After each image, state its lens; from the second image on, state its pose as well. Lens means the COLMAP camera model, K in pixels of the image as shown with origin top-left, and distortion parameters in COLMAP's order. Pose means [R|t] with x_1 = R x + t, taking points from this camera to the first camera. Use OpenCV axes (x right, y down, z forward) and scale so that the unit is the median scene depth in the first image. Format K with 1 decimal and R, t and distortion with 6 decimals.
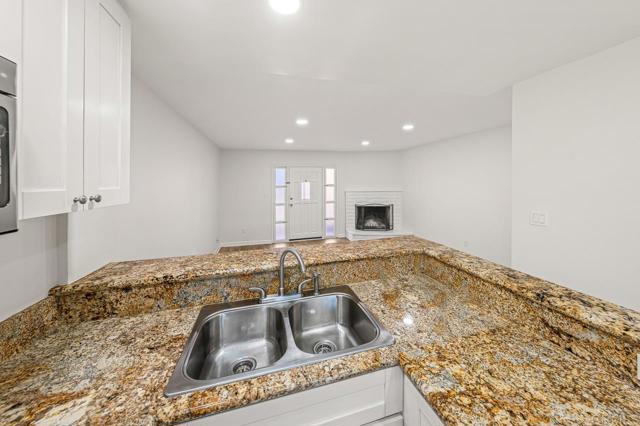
lens RADIAL K [[224.0, 0, 322.3], [0, 224.0, 178.0], [0, 0, 1]] dist [-0.001671, -0.000163]
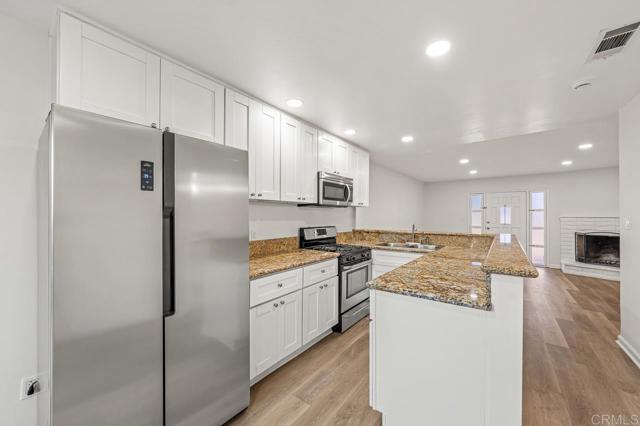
lens RADIAL K [[253.2, 0, 320.7], [0, 253.2, 214.9], [0, 0, 1]] dist [0.001519, 0.000134]
pose [[0.589558, 0.006654, -0.807698, 0.371835], [0.002247, 0.999949, 0.009877, 0.041820], [0.807723, -0.007638, 0.589513, -0.379524]]
